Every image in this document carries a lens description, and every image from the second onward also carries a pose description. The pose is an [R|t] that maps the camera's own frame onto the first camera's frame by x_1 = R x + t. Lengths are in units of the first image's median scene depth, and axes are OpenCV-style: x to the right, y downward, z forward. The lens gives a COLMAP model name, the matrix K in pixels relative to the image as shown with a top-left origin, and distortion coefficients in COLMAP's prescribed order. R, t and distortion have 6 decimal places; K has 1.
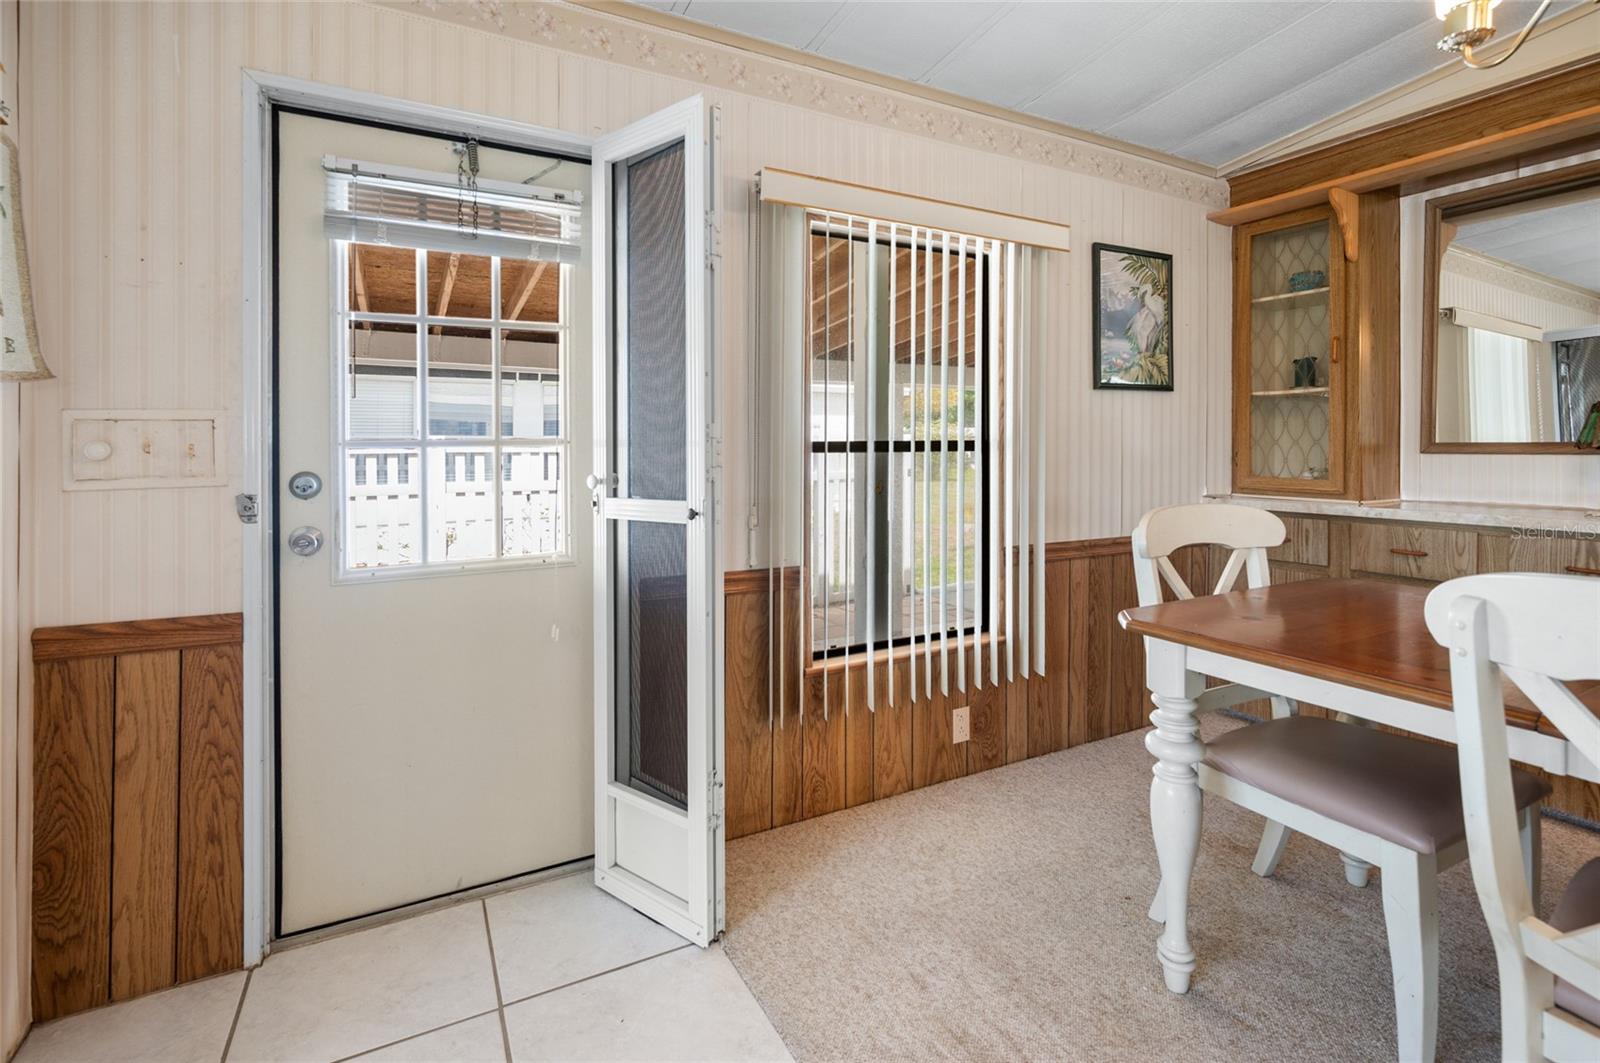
lens RADIAL K [[750.9, 0, 807.6], [0, 750.9, 447.9], [0, 0, 1]] dist [0.003132, -0.000098]
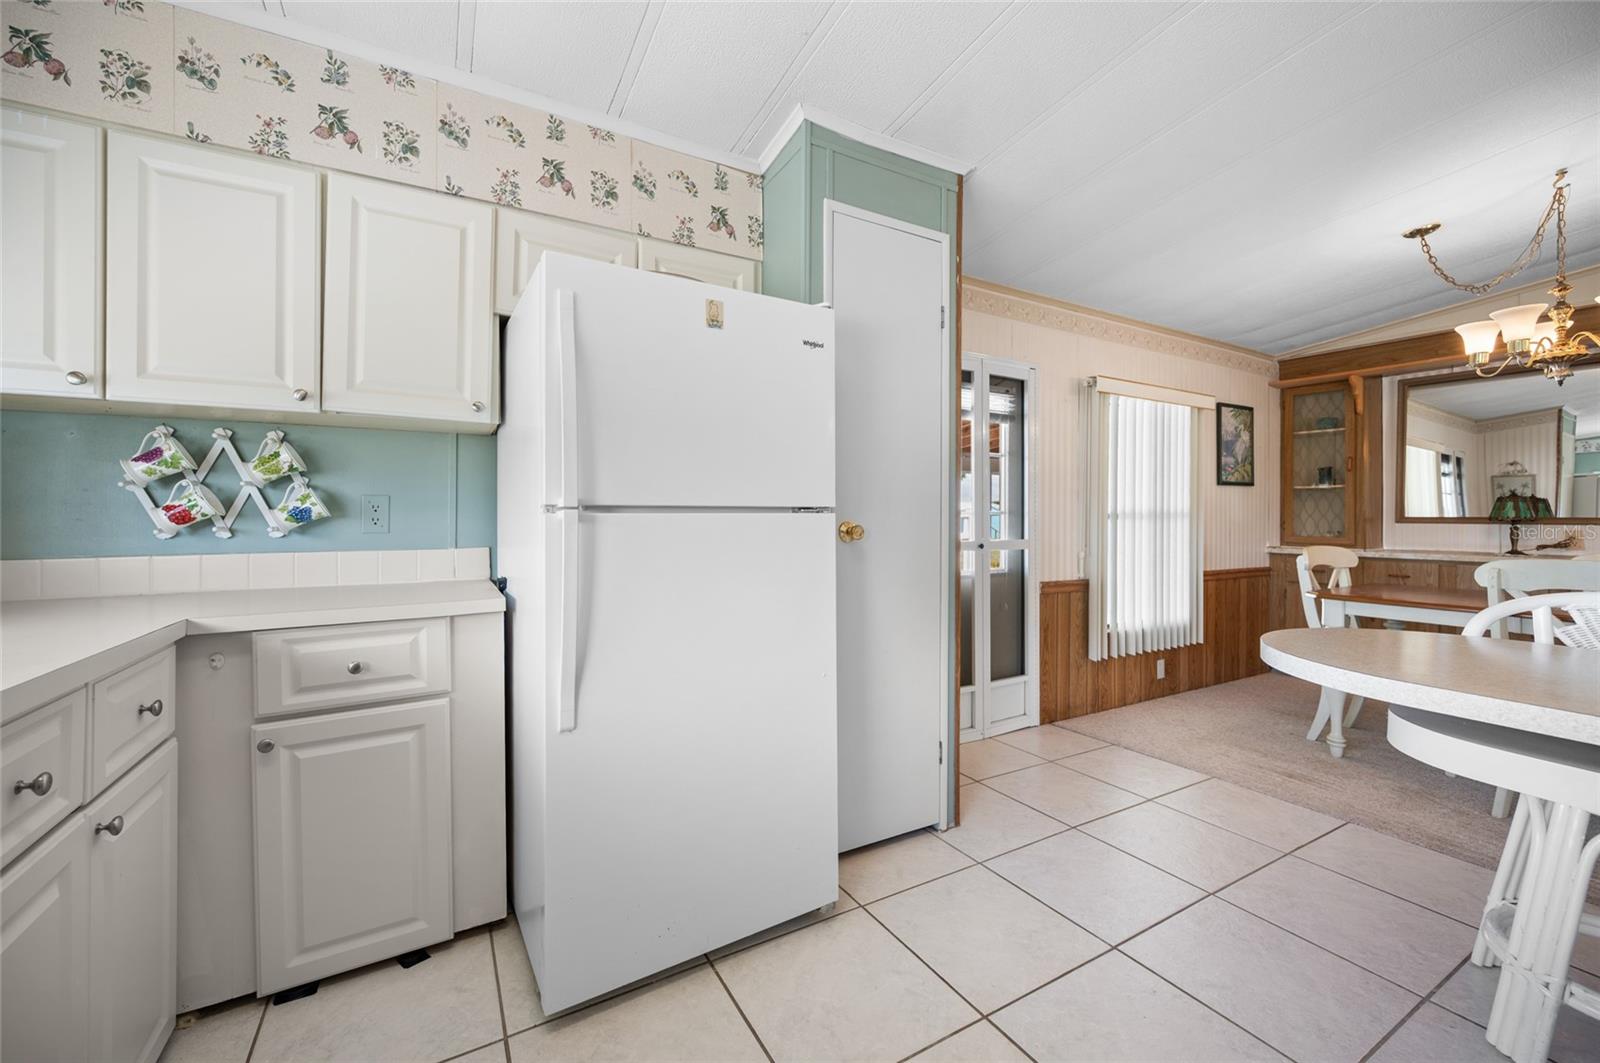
lens RADIAL K [[638.8, 0, 803.6], [0, 638.8, 512.2], [0, 0, 1]] dist [-0.001879, -0.000098]
pose [[0.999699, 0.007822, 0.023262, -0.630163], [-0.007595, 0.999923, -0.009851, 0.008124], [-0.023337, 0.009671, 0.999681, -0.480068]]
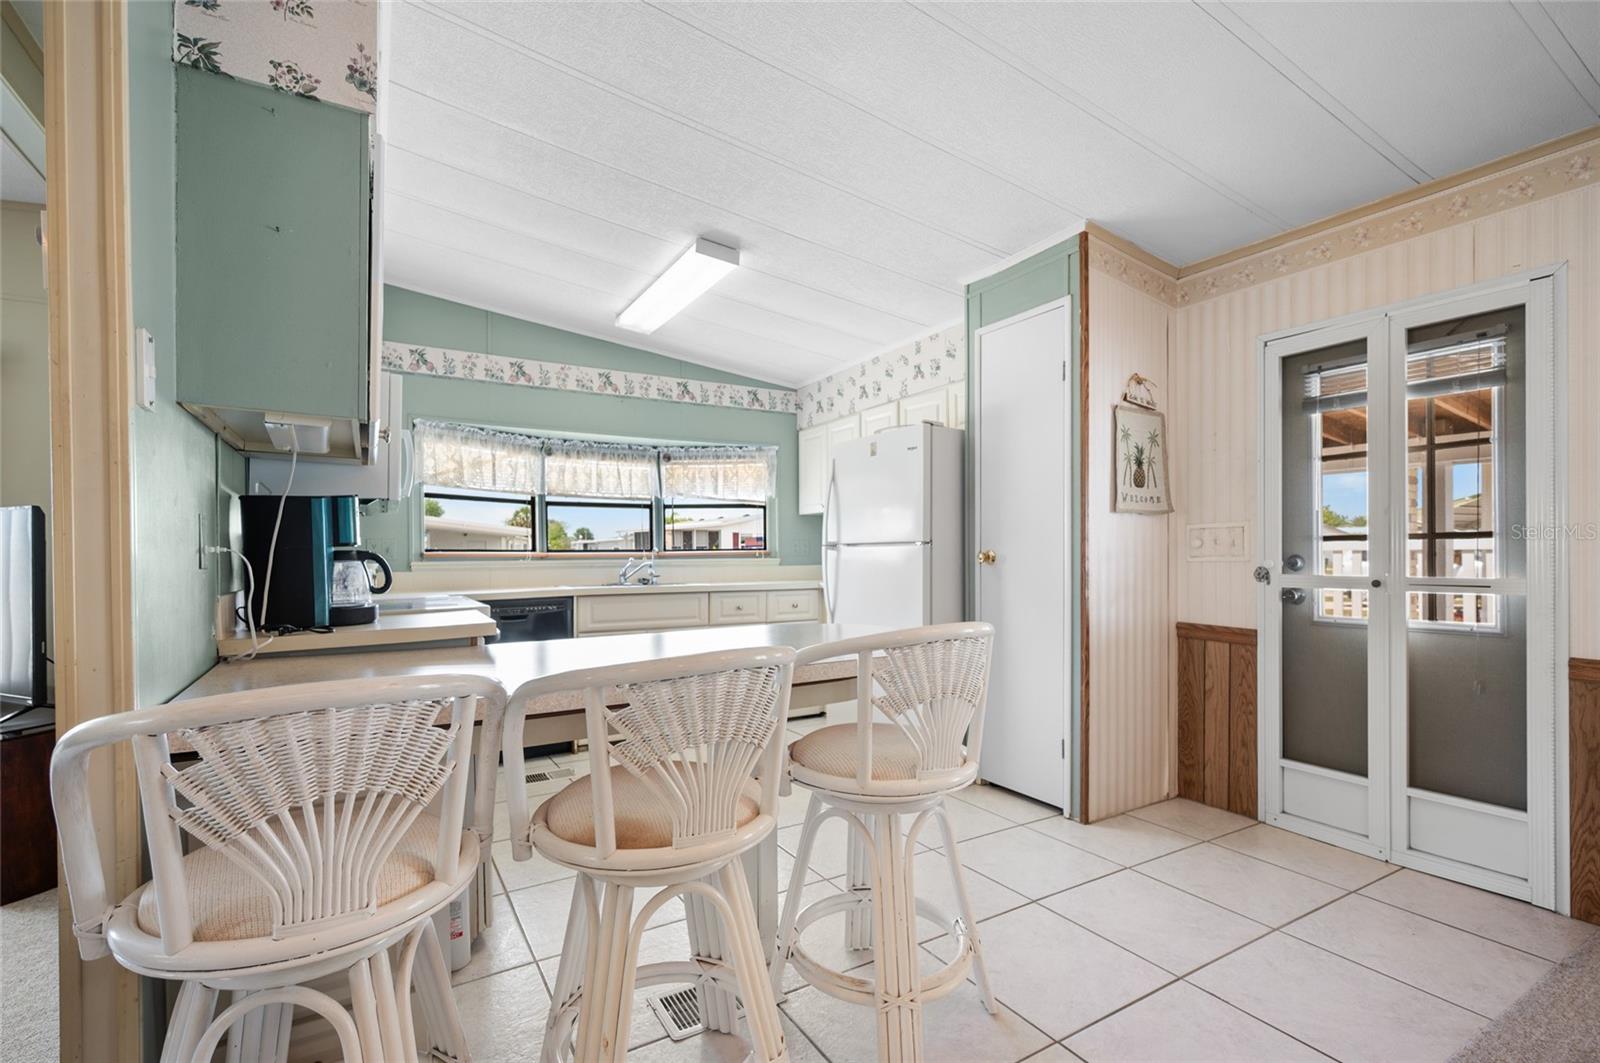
lens RADIAL K [[715.0, 0, 789.7], [0, 715.0, 554.0], [0, 0, 1]] dist [-0.003674, 0.000851]
pose [[0.033936, 0.005845, -0.999407, 0.552818], [0.003744, 0.999975, 0.005975, 0.009637], [0.999417, -0.003944, 0.033913, -0.121931]]
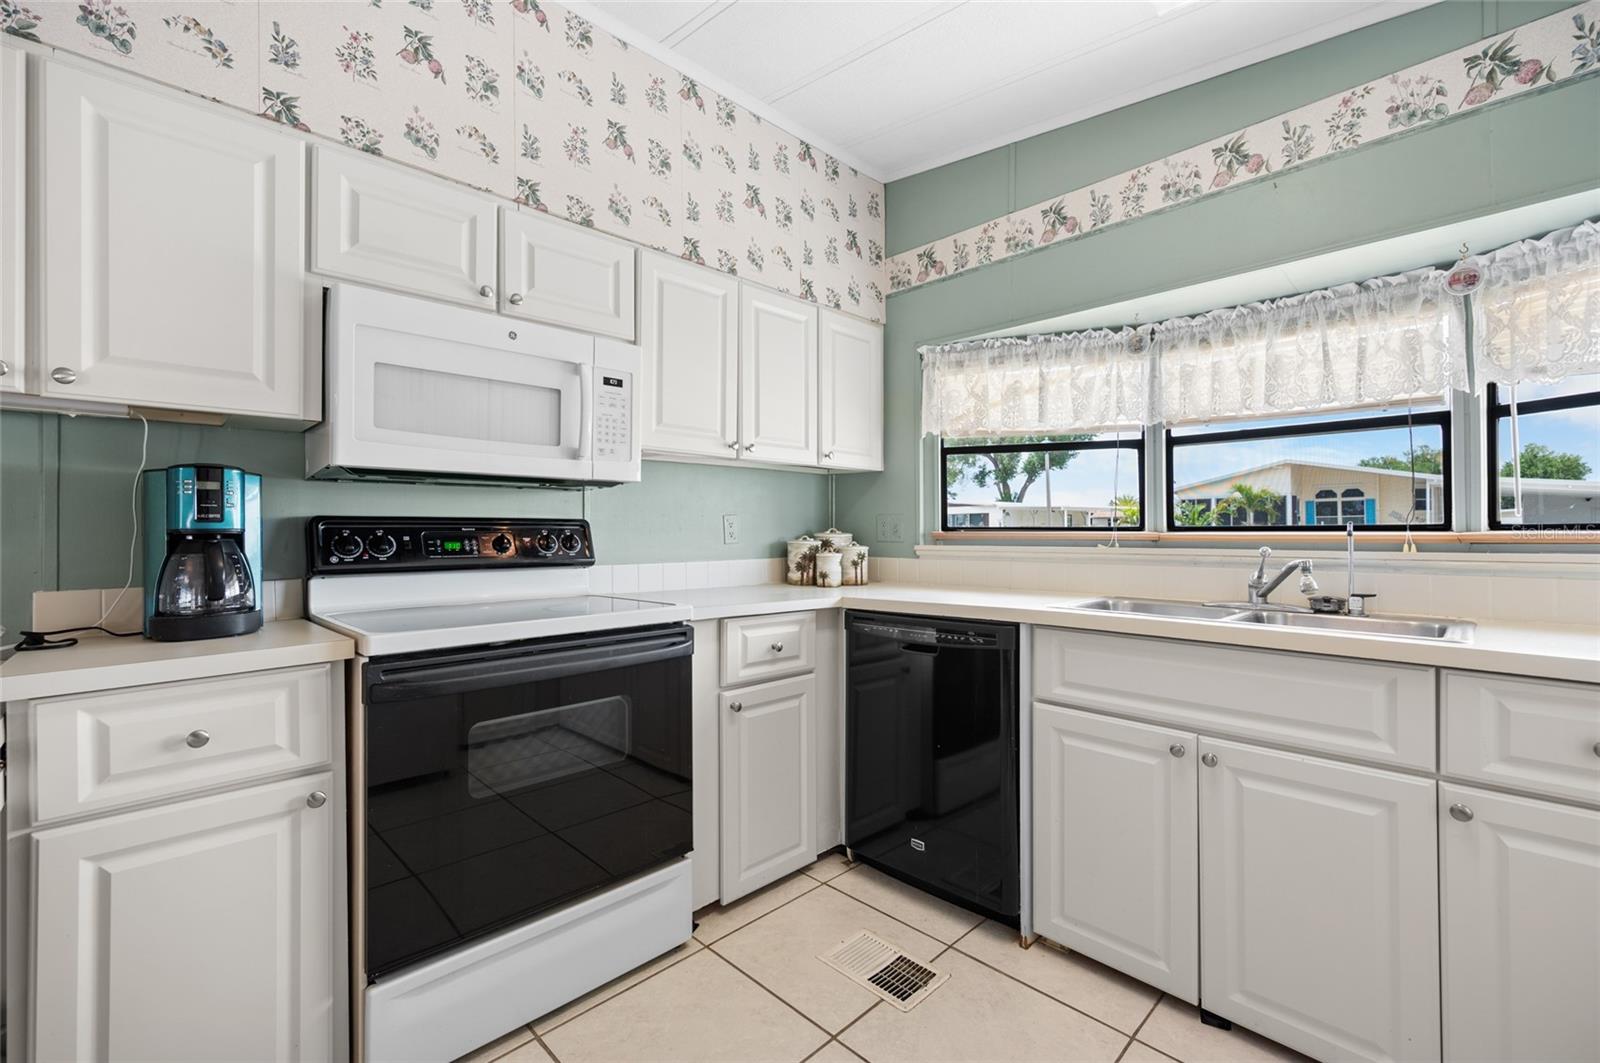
lens RADIAL K [[679.1, 0, 793.0], [0, 679.1, 527.7], [0, 0, 1]] dist [-0.000006, 0.000824]
pose [[-0.962282, 0.007497, -0.271951, -0.439400], [0.008663, 0.999958, -0.003086, 0.006772], [0.271916, -0.005326, -0.962306, 0.068653]]
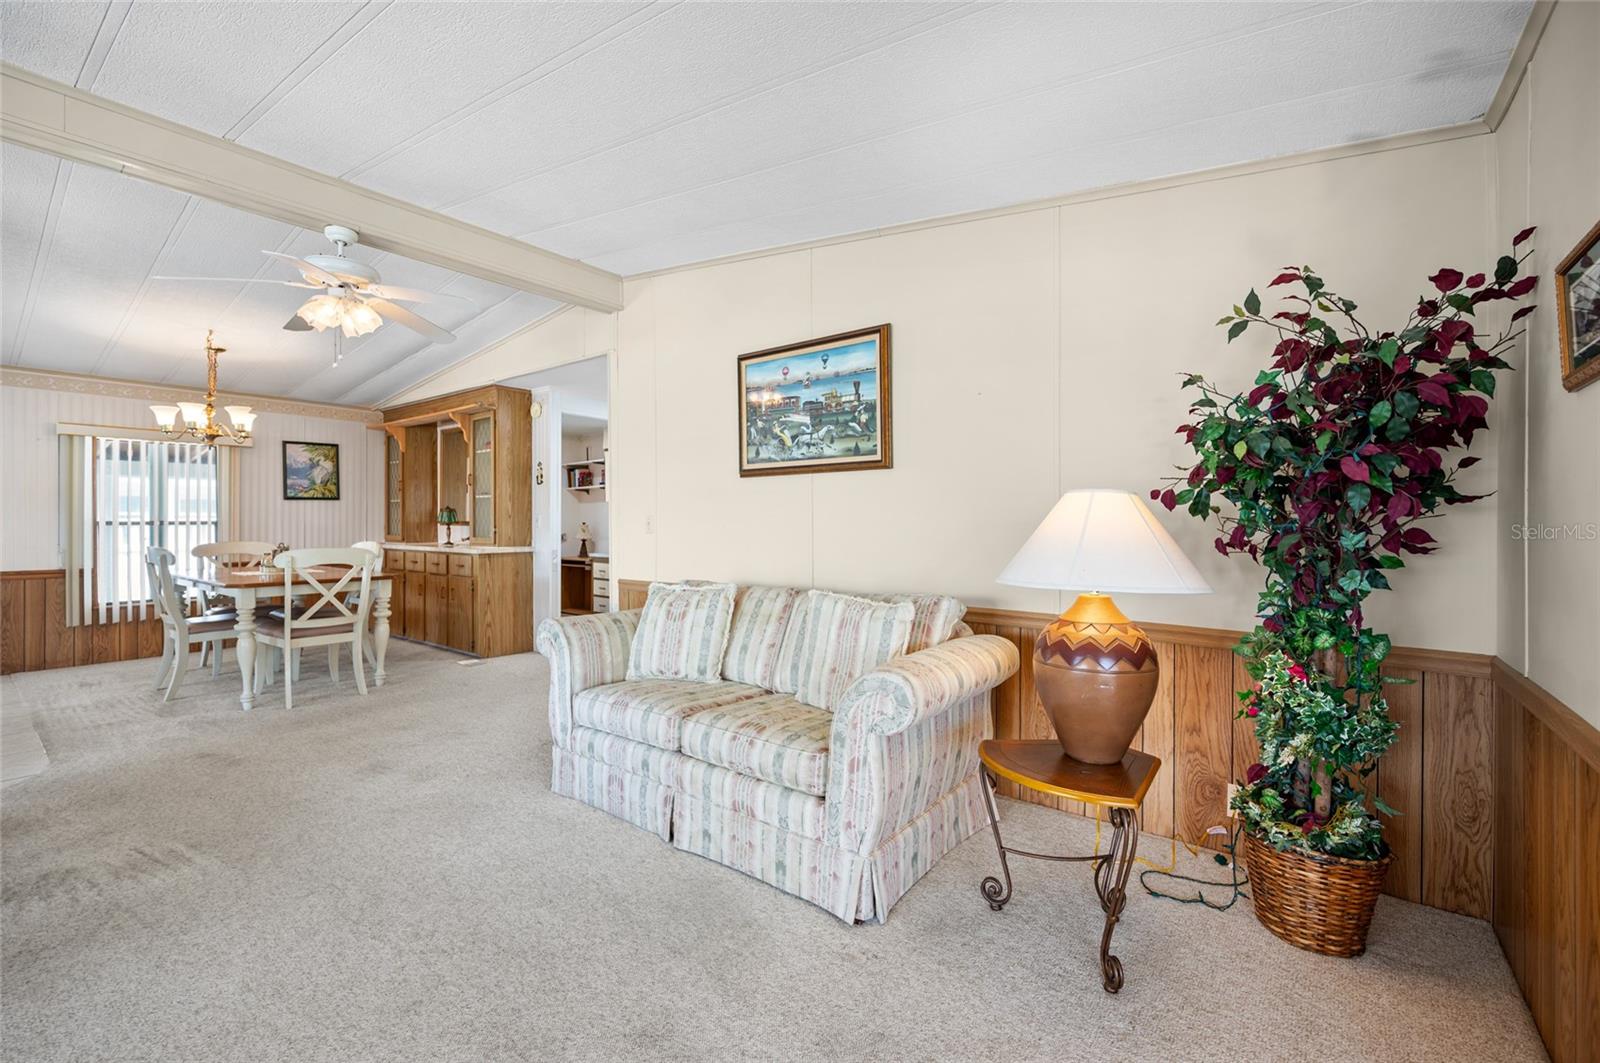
lens RADIAL K [[679.1, 0, 801.8], [0, 679.1, 521.6], [0, 0, 1]] dist [-0.000006, 0.000824]
pose [[0.913310, -0.001205, 0.407264, 1.035858], [0.000488, 0.999998, 0.001863, -0.009259], [-0.407265, -0.001502, 0.913309, -1.755886]]
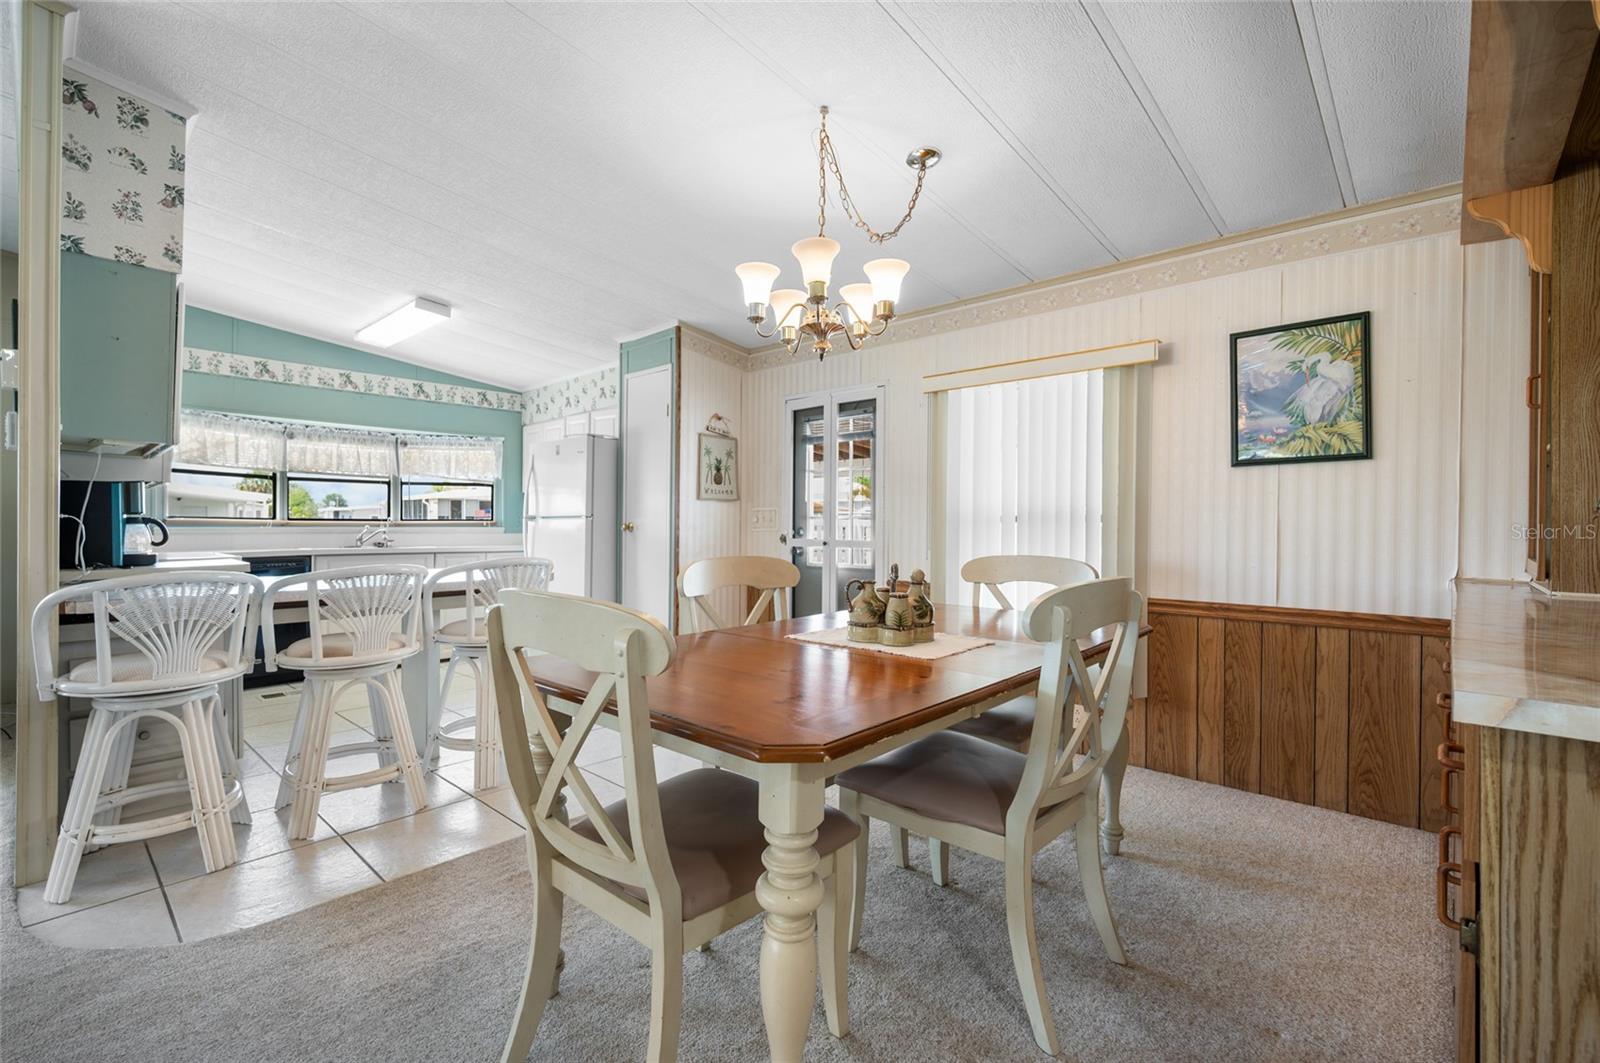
lens RADIAL K [[715.0, 0, 797.1], [0, 715.0, 520.9], [0, 0, 1]] dist [-0.003674, 0.000851]
pose [[0.321302, -0.000076, -0.946977, 1.171385], [-0.008253, 0.999962, -0.002880, 0.009182], [0.946941, 0.008741, 0.321289, 0.063308]]
